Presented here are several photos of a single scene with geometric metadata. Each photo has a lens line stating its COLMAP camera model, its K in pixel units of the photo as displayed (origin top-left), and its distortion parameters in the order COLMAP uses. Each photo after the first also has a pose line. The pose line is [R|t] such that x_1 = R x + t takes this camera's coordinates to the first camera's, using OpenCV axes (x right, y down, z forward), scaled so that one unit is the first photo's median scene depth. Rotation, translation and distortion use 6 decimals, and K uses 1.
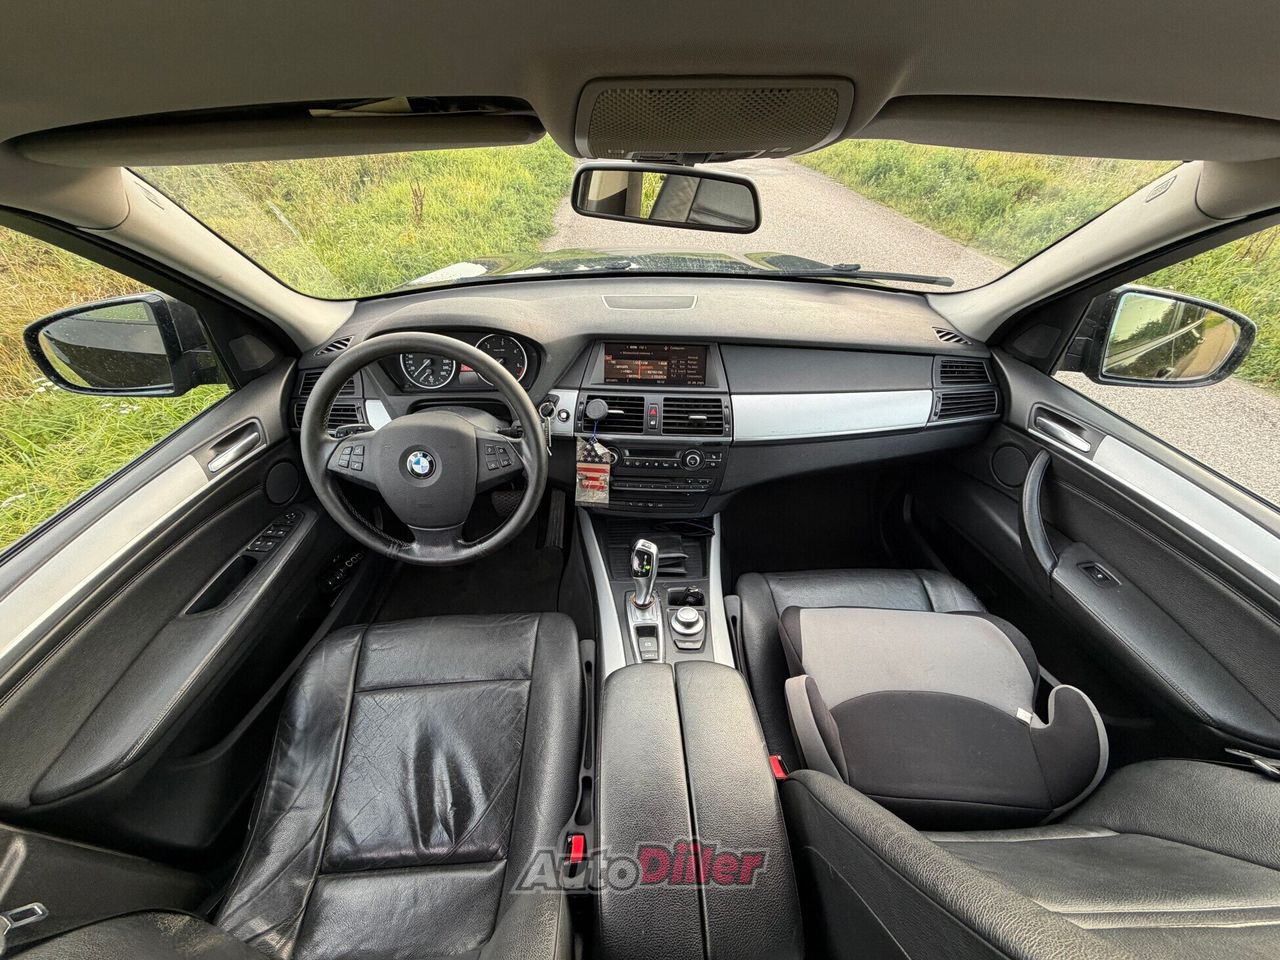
lens RADIAL K [[510.6, 0, 640.4], [0, 510.6, 485.5], [0, 0, 1]] dist [0.000703, -0.000058]
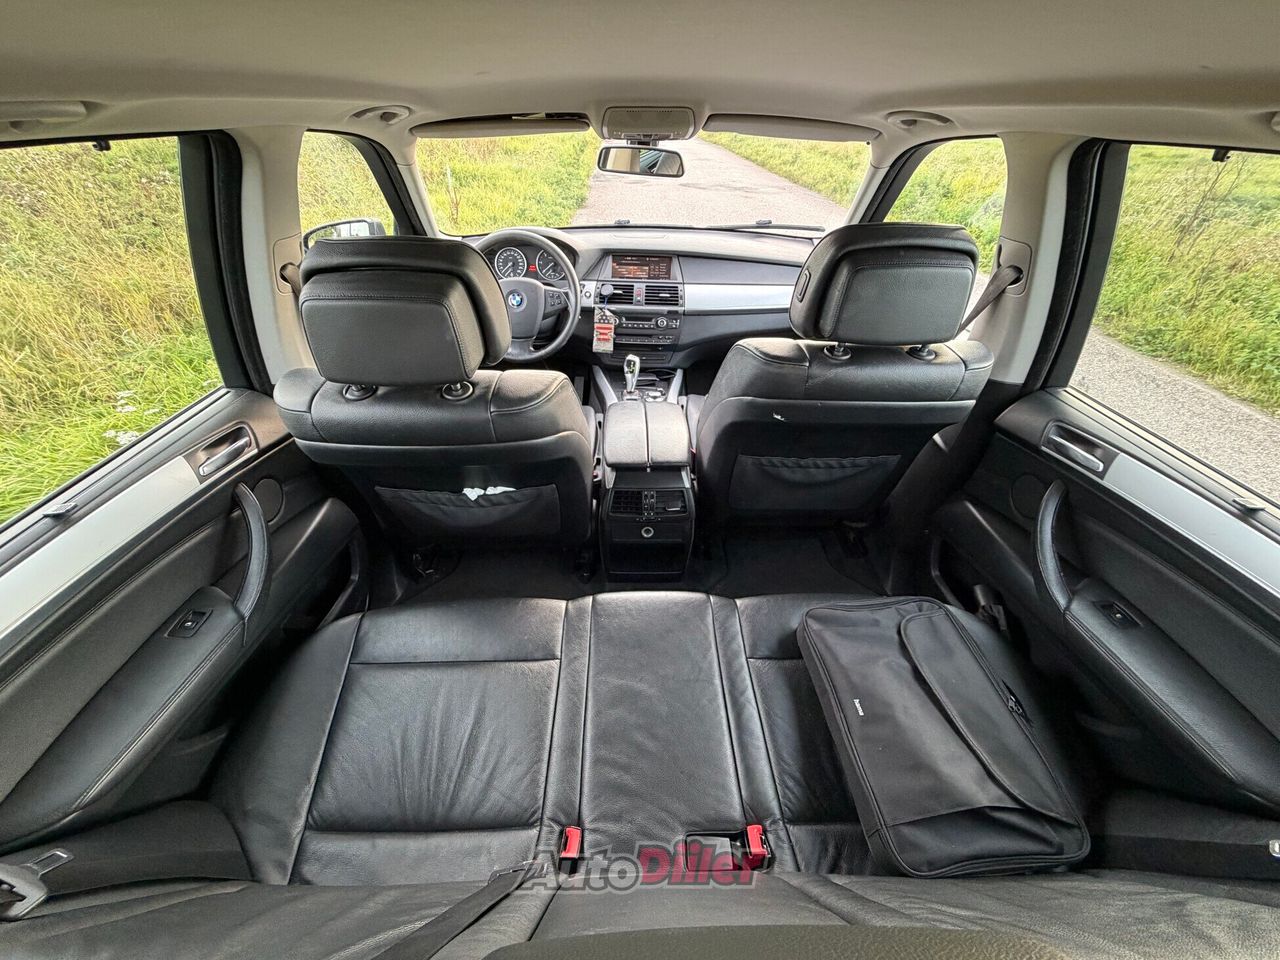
lens RADIAL K [[510.6, 0, 642.5], [0, 510.6, 479.0], [0, 0, 1]] dist [0.000703, -0.000058]
pose [[0.999869, 0.013121, -0.009463, 0.061078], [-0.013507, 0.999031, -0.041899, 0.559601], [0.008905, 0.042021, 0.999077, -0.709819]]
